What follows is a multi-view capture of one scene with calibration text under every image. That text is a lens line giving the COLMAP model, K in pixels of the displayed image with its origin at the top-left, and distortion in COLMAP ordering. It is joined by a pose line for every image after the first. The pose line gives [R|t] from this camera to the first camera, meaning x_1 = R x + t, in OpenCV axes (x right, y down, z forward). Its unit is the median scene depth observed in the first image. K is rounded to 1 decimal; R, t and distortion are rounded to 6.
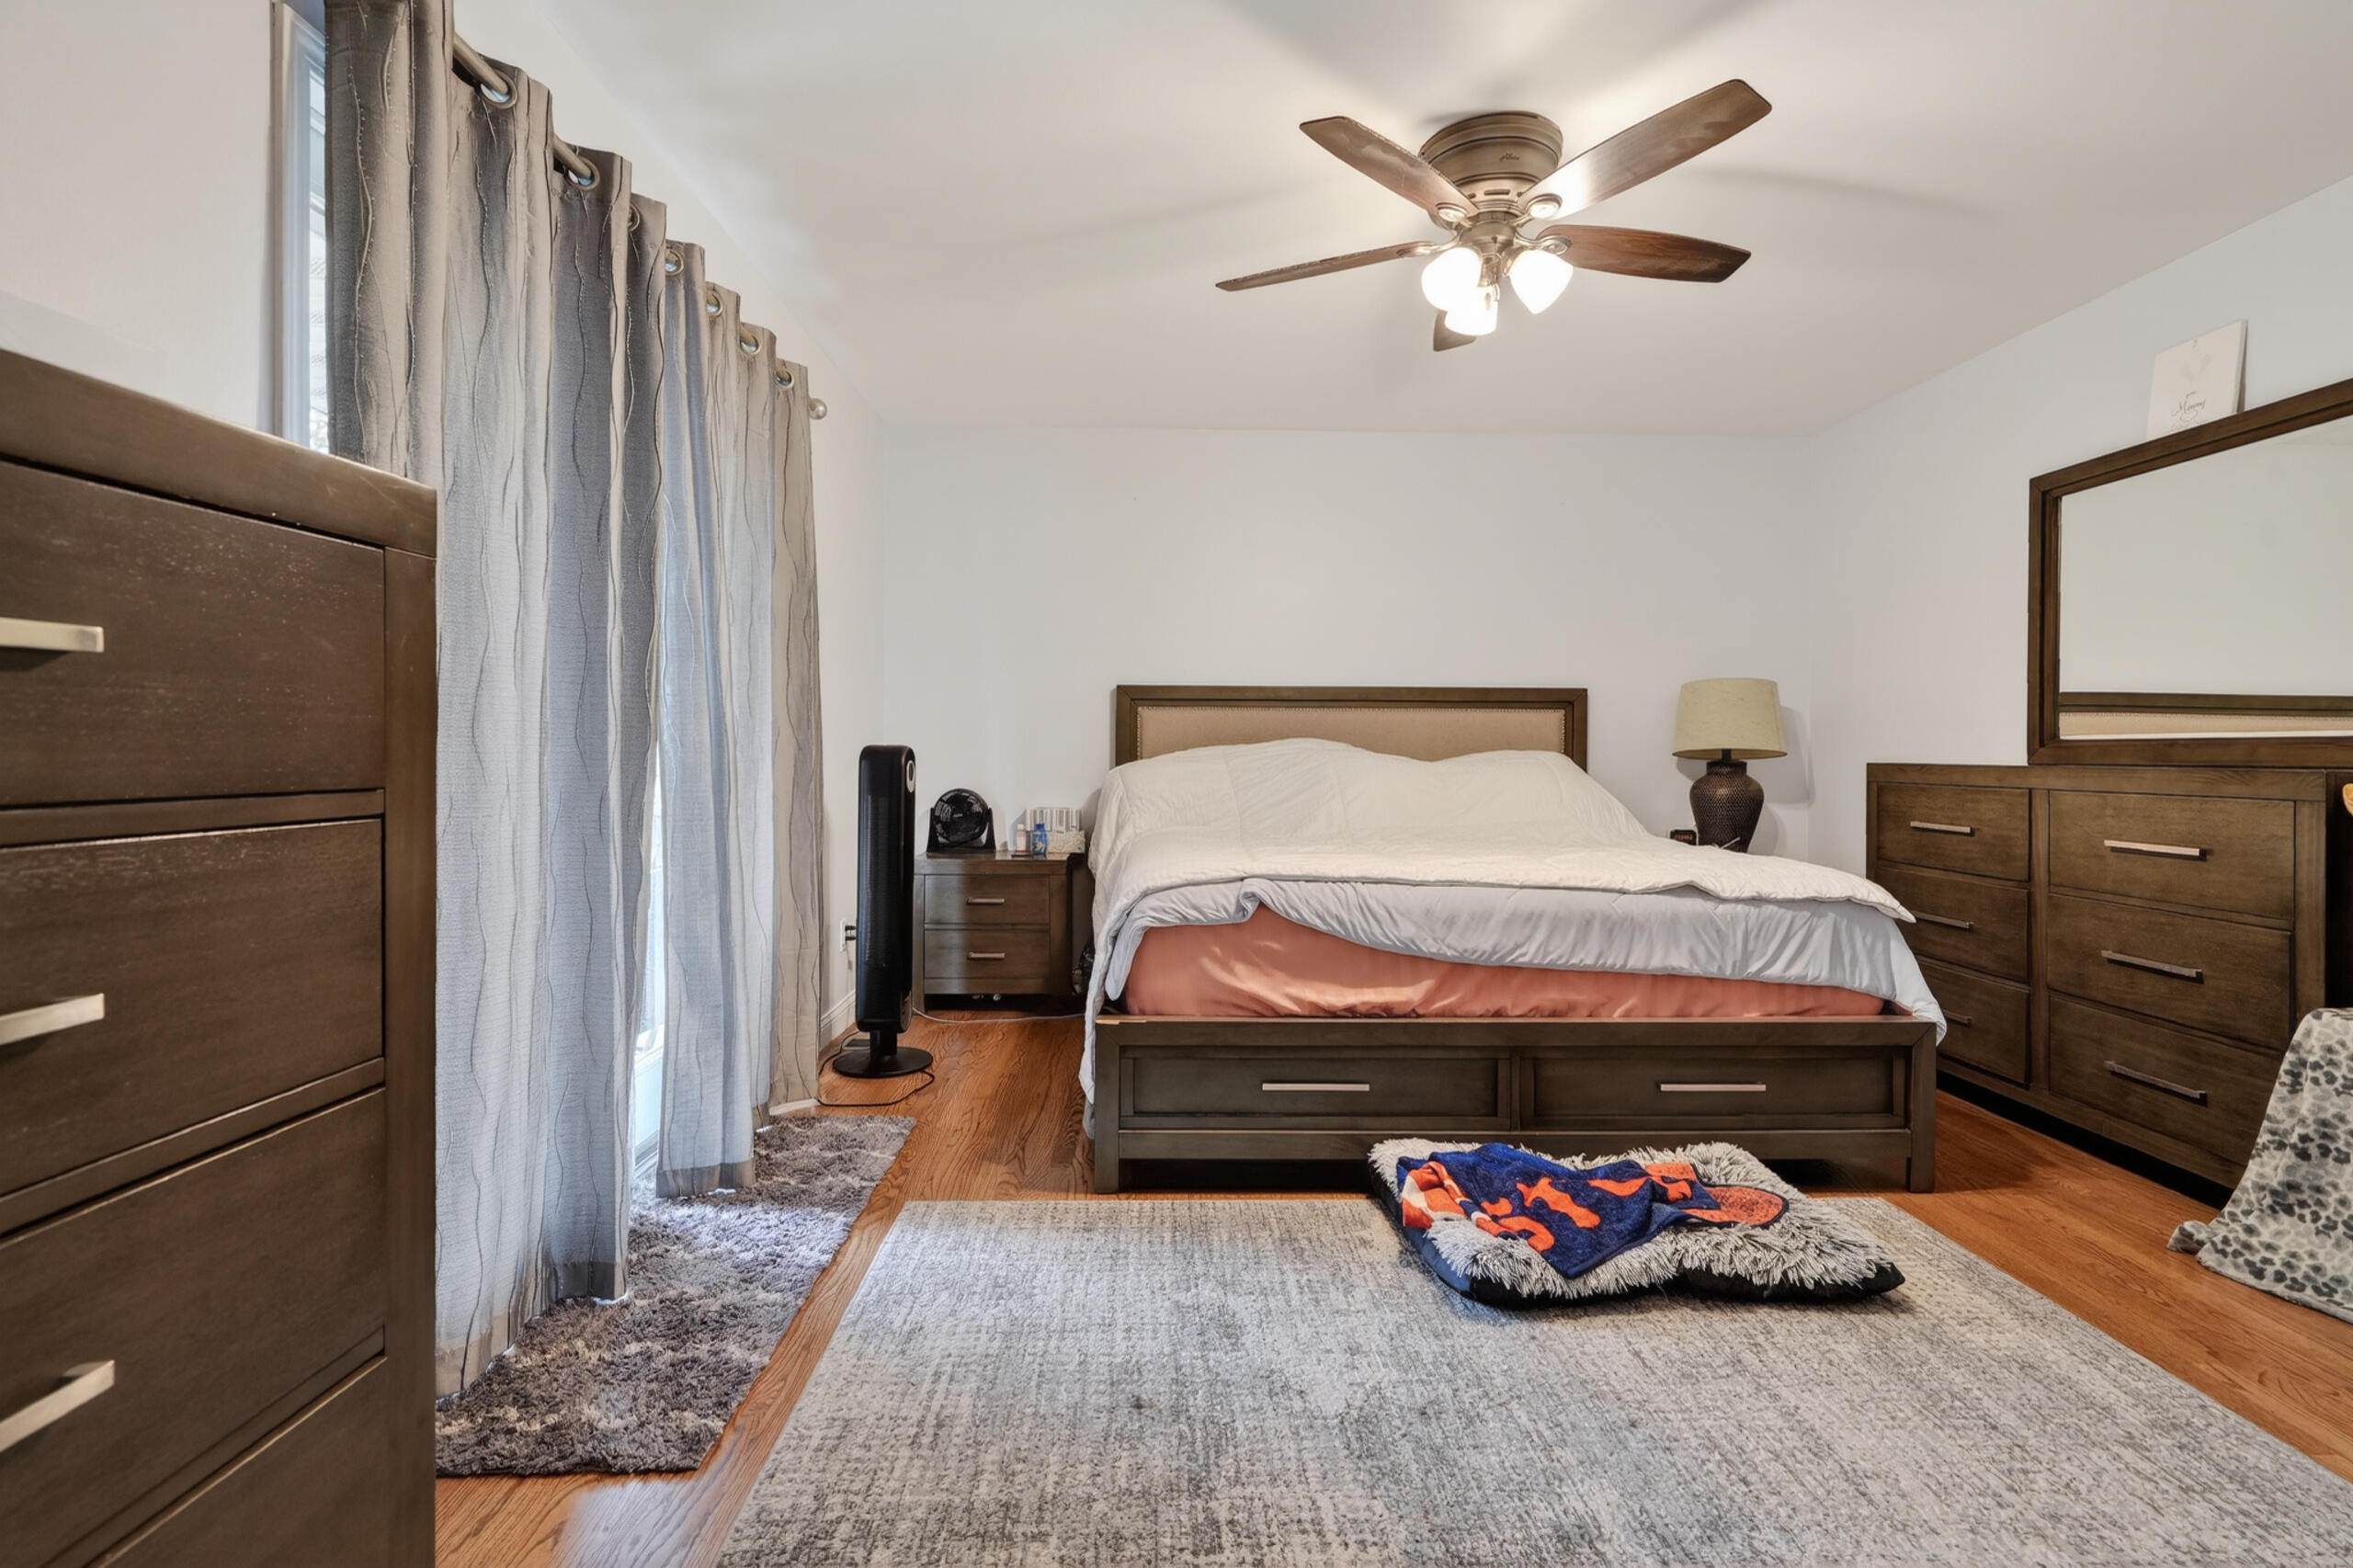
lens RADIAL K [[1068.9, 0, 1176.0], [0, 1068.9, 753.1], [0, 0, 1]] dist [-0.003790, 0.001841]
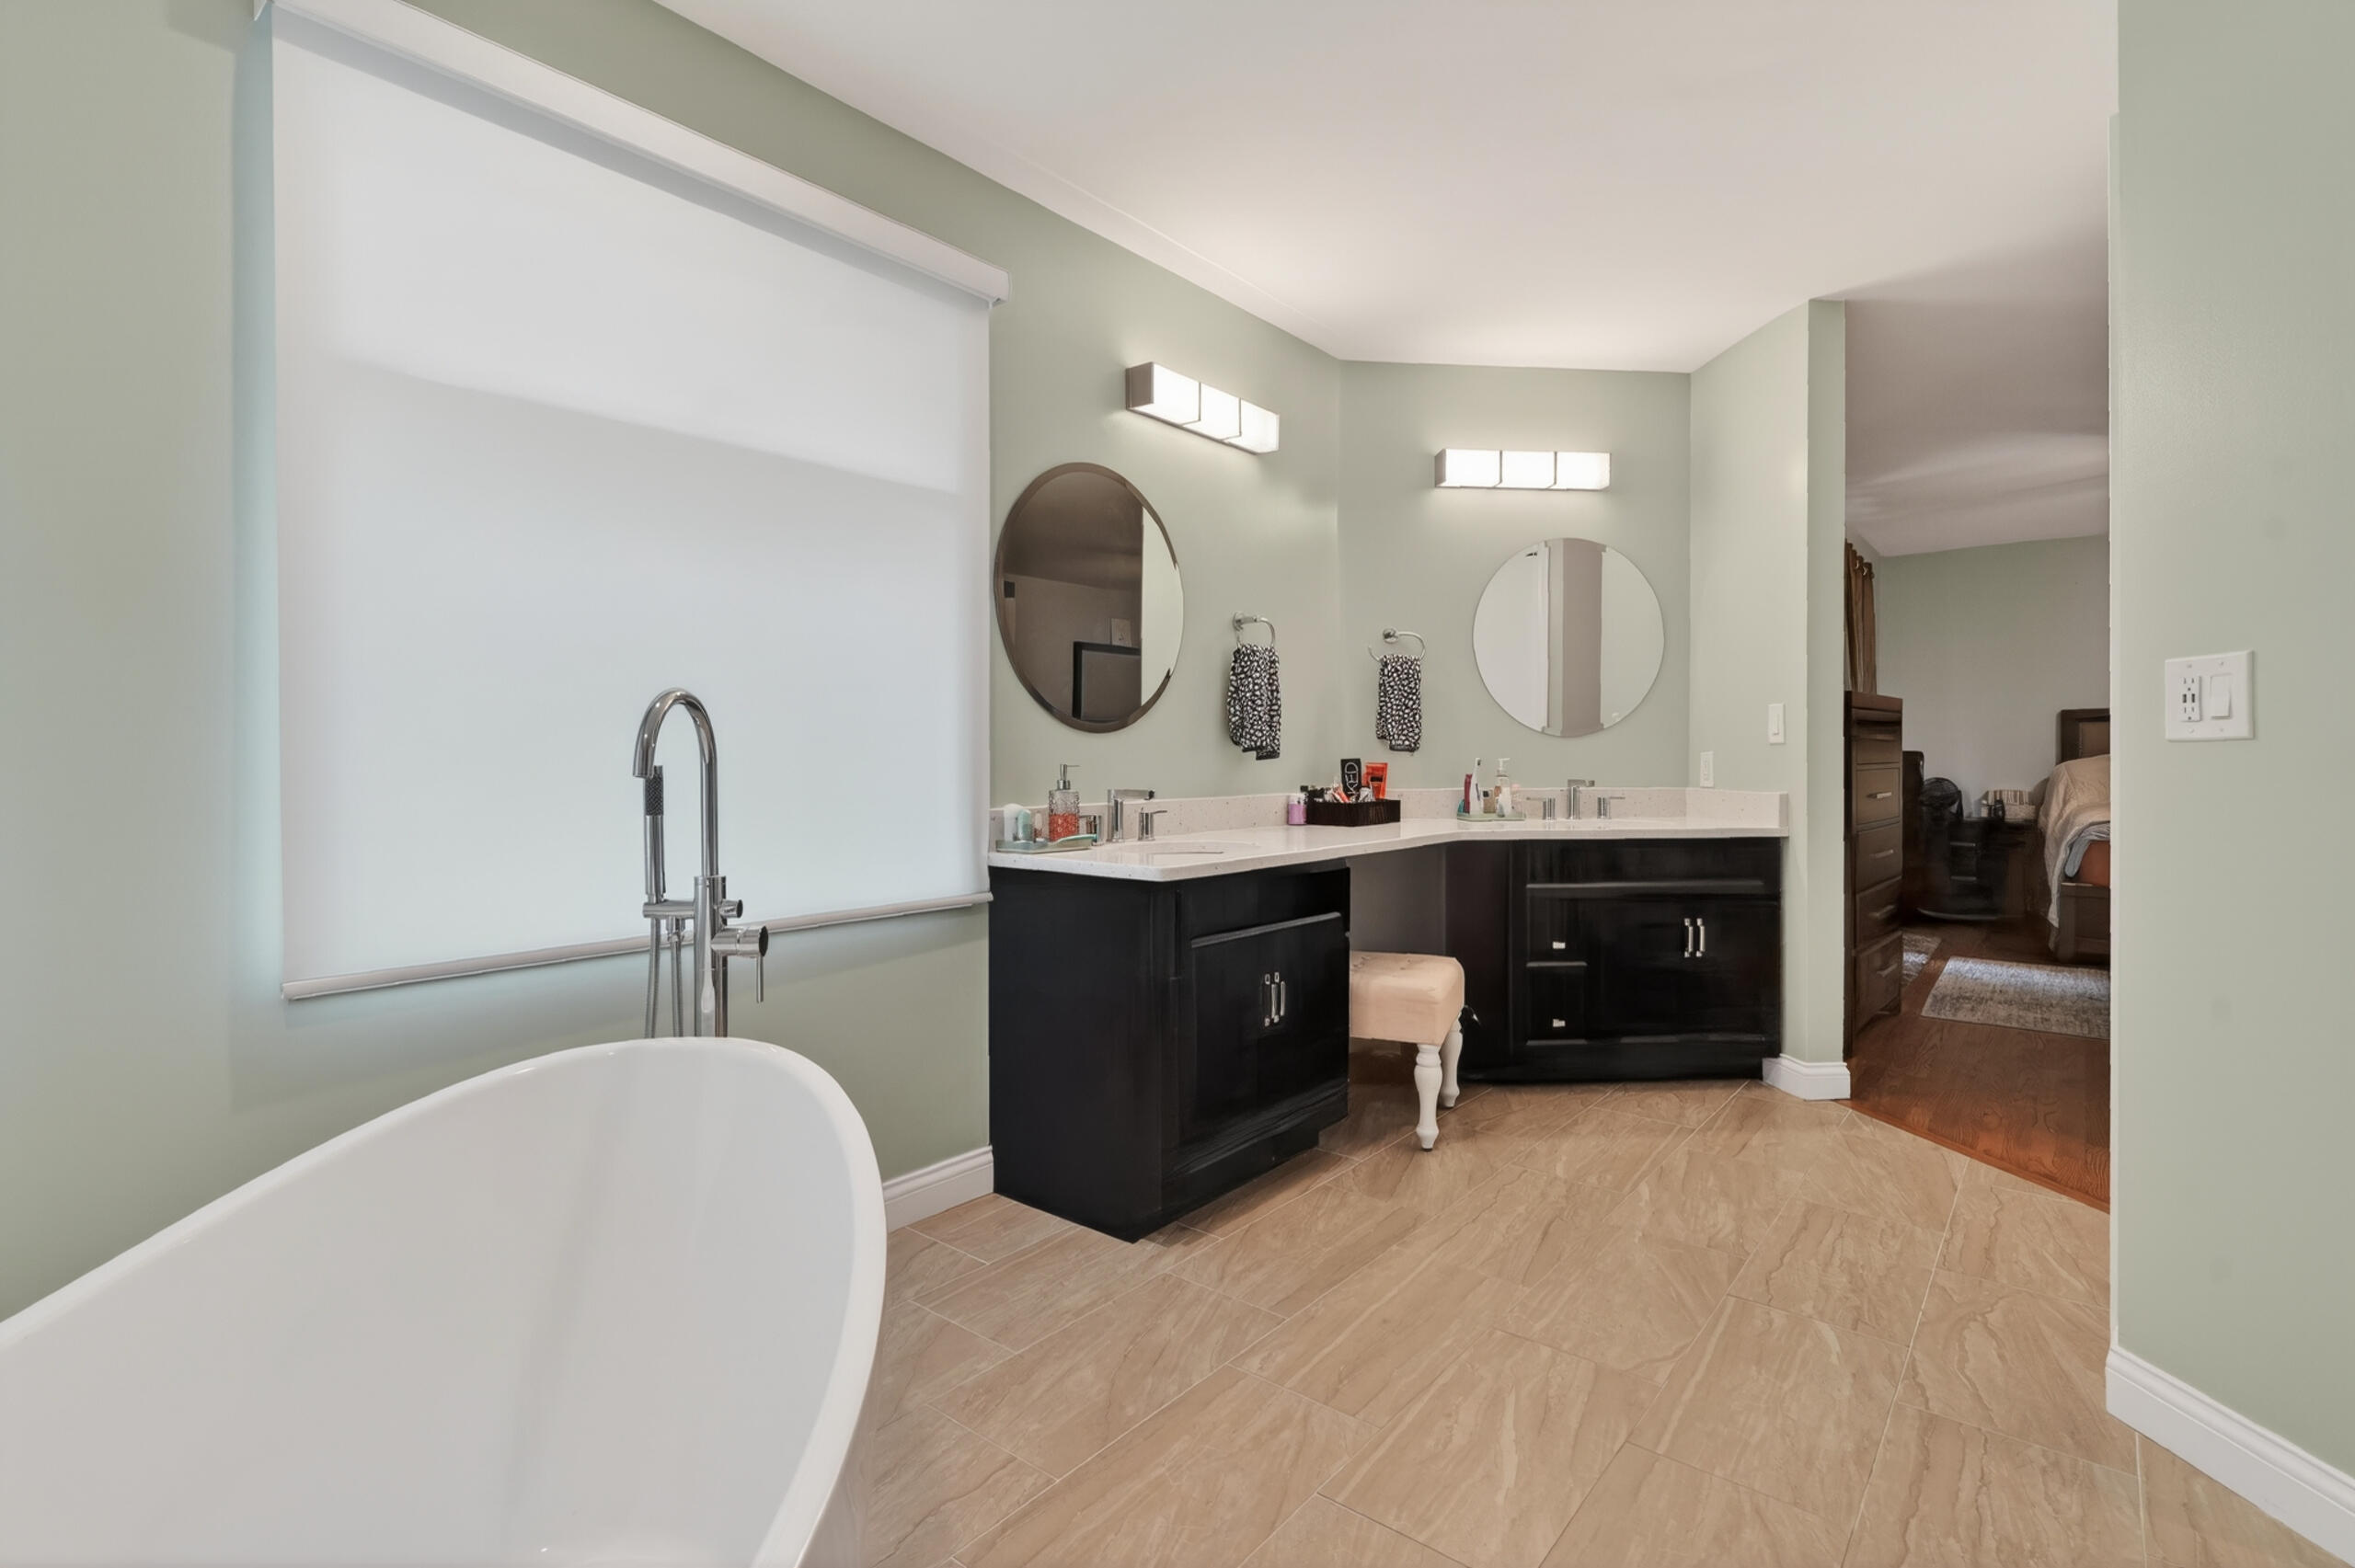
lens RADIAL K [[1069.6, 0, 1177.0], [0, 1069.6, 753.1], [0, 0, 1]] dist [-0.003790, 0.001841]
pose [[0.749075, -0.008242, -0.662434, 0.009942], [0.004453, 0.999963, -0.007405, 0.003048], [0.662470, 0.002597, 0.749084, -1.062914]]
